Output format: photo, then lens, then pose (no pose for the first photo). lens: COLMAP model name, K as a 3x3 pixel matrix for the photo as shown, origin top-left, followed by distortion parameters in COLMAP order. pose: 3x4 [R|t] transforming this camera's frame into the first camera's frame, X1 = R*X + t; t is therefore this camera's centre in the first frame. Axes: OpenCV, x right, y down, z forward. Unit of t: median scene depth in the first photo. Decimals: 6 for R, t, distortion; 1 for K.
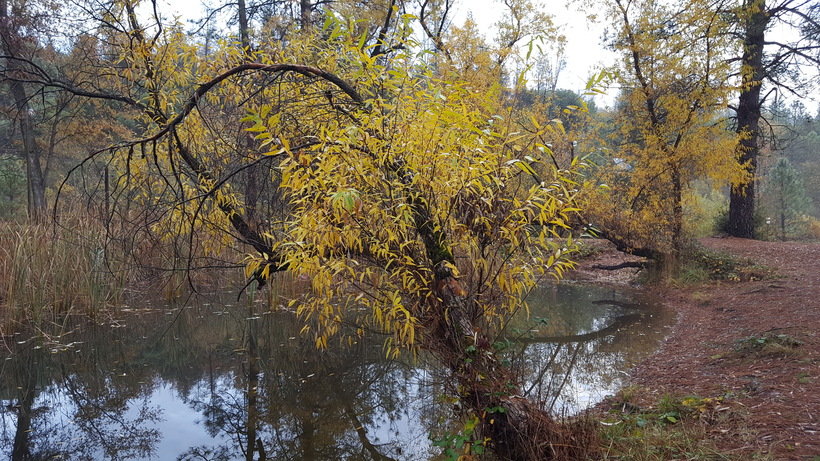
lens RADIAL K [[679.6, 0, 410.0], [0, 679.6, 230.5], [0, 0, 1]] dist [0.150864, -0.298194]
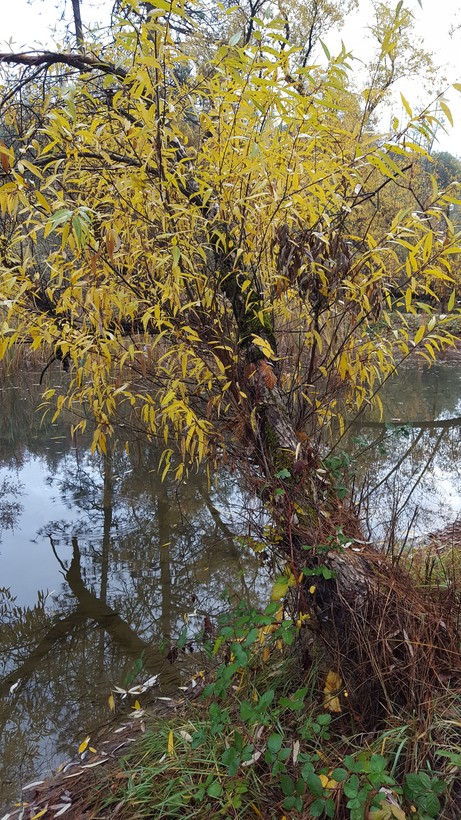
lens RADIAL K [[679.6, 0, 229.6], [0, 679.6, 426.2], [0, 0, 1]] dist [0.150864, -0.298194]
pose [[0.998086, 0.011660, -0.060731, 0.057088], [-0.001221, 0.985587, 0.169163, 0.017678], [0.061828, -0.168766, 0.983715, 0.287017]]
